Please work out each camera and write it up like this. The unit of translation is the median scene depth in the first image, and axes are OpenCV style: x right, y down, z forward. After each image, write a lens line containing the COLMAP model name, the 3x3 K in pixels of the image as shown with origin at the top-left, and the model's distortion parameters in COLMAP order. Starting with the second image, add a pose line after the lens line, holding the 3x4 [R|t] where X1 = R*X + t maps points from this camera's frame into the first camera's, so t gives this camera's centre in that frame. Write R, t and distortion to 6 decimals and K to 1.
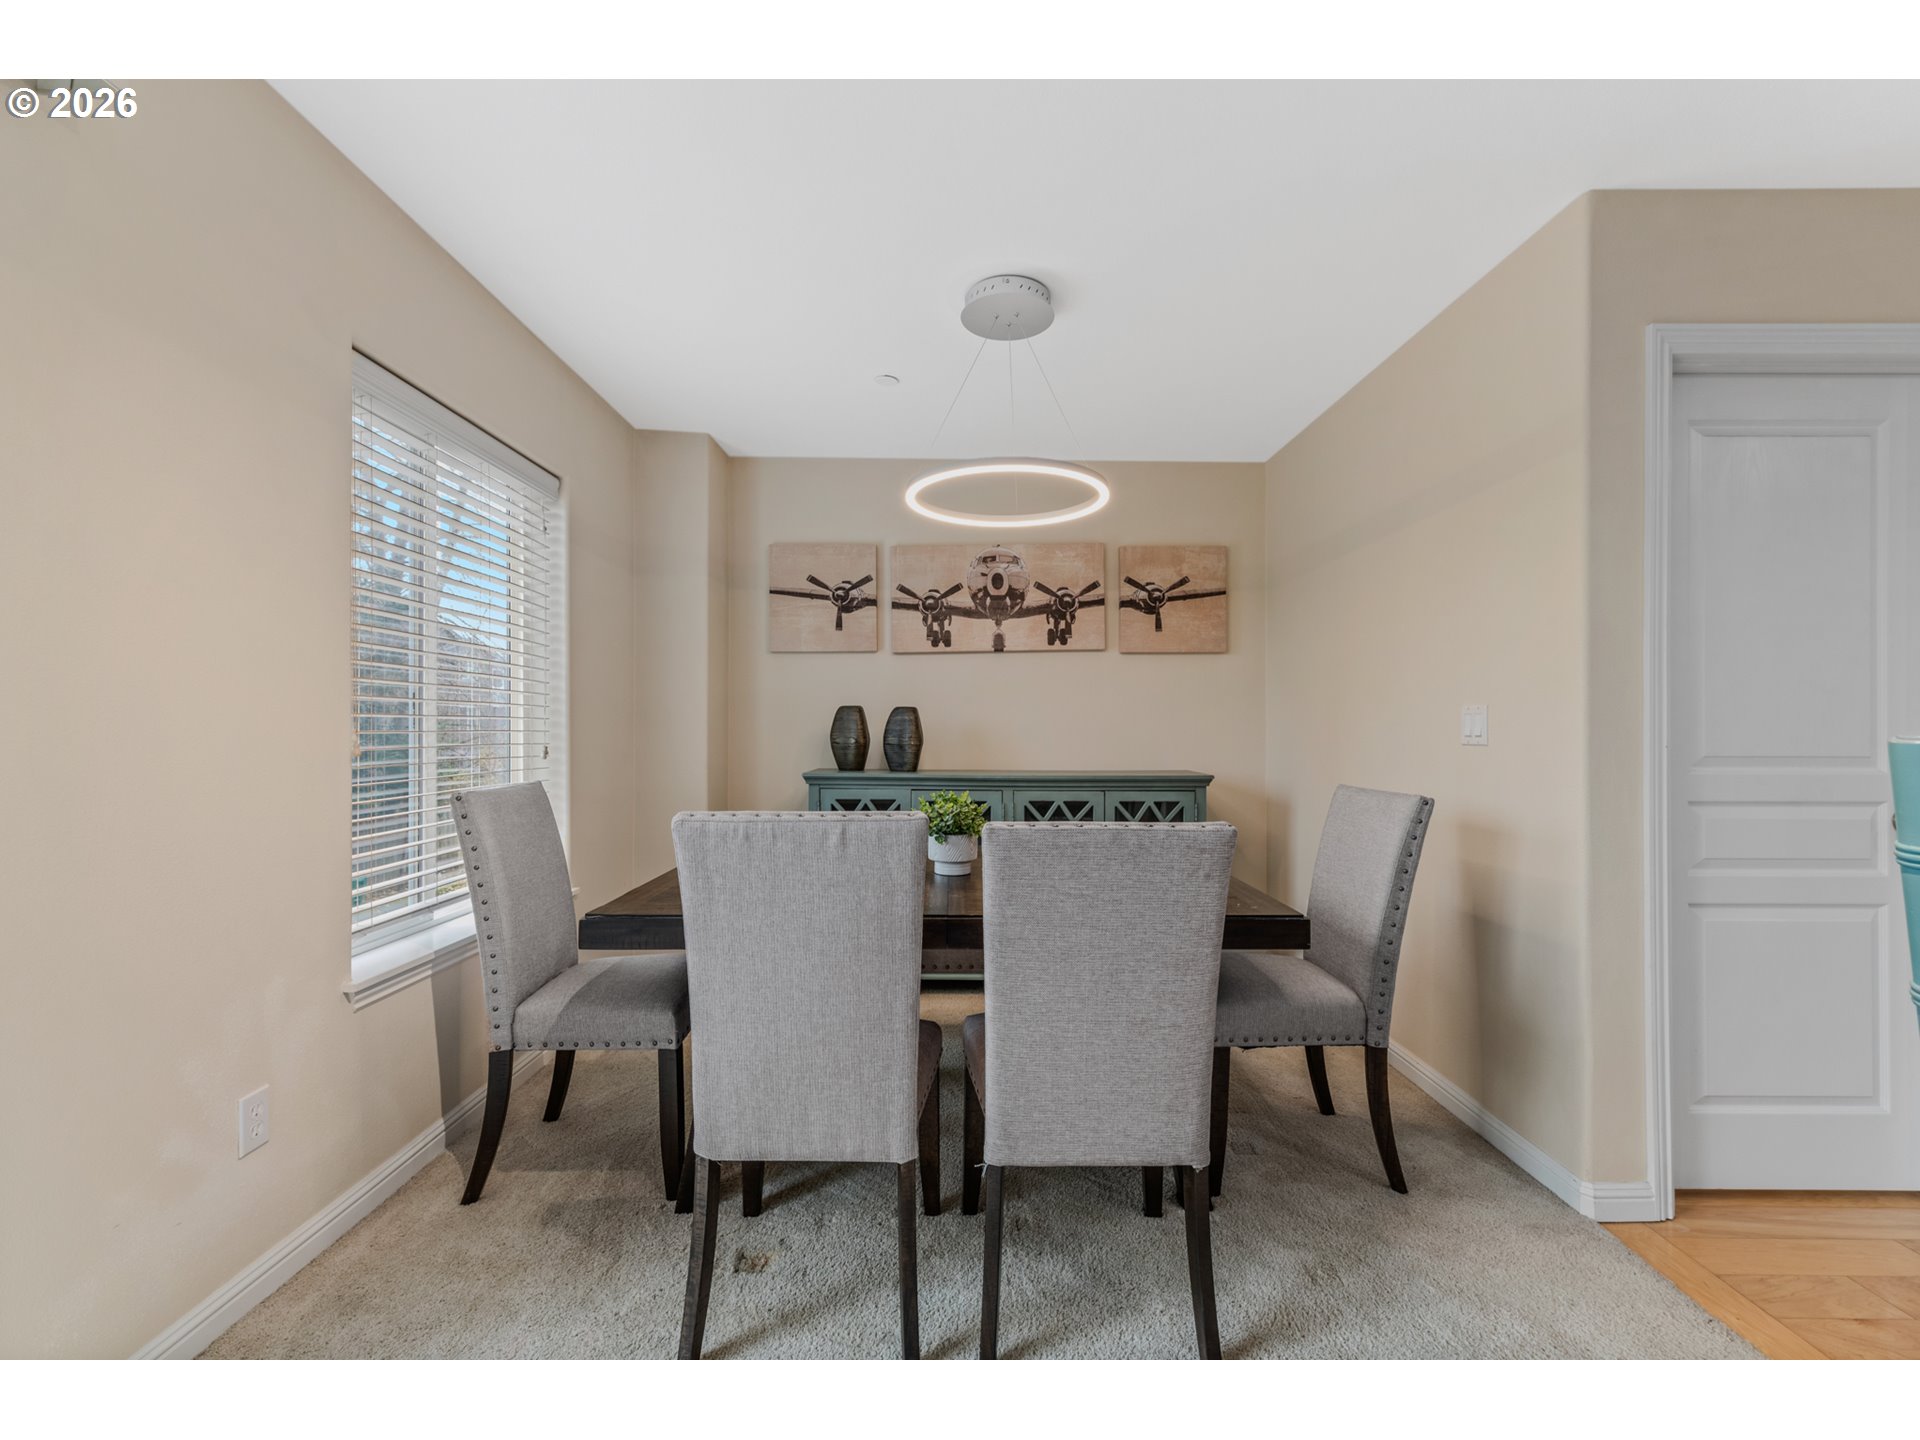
lens RADIAL K [[829.0, 0, 971.1], [0, 829.0, 719.5], [0, 0, 1]] dist [0.007729, -0.000677]
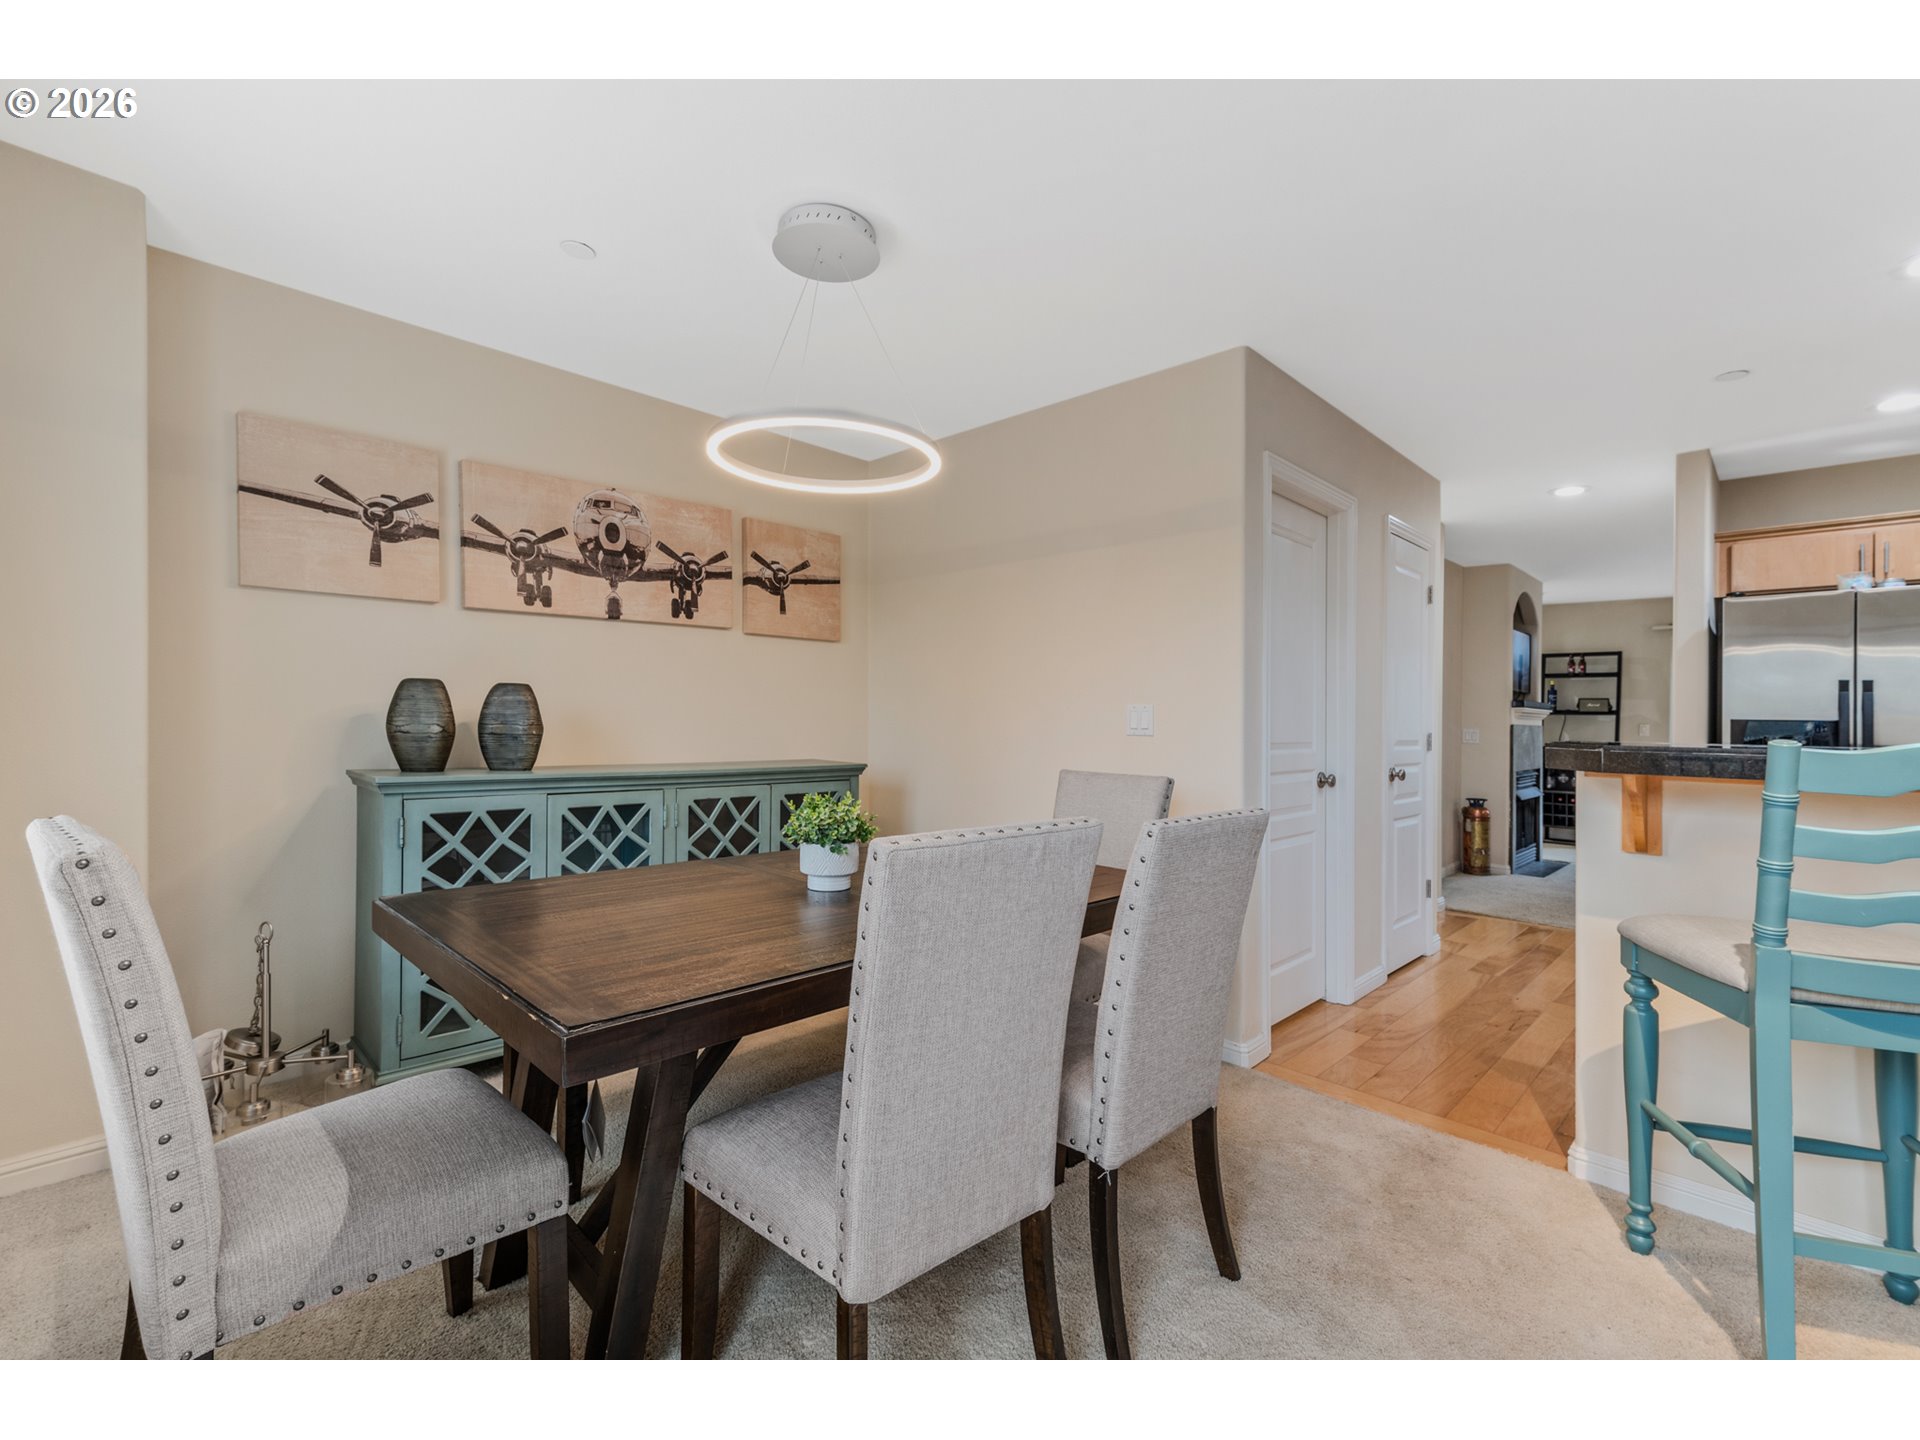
lens RADIAL K [[829.0, 0, 964.6], [0, 829.0, 726.8], [0, 0, 1]] dist [0.007729, -0.000677]
pose [[0.710954, 0.002601, 0.703234, -0.295179], [-0.020112, 0.999659, 0.016635, 0.002938], [-0.702951, -0.025970, 0.710764, 0.172970]]
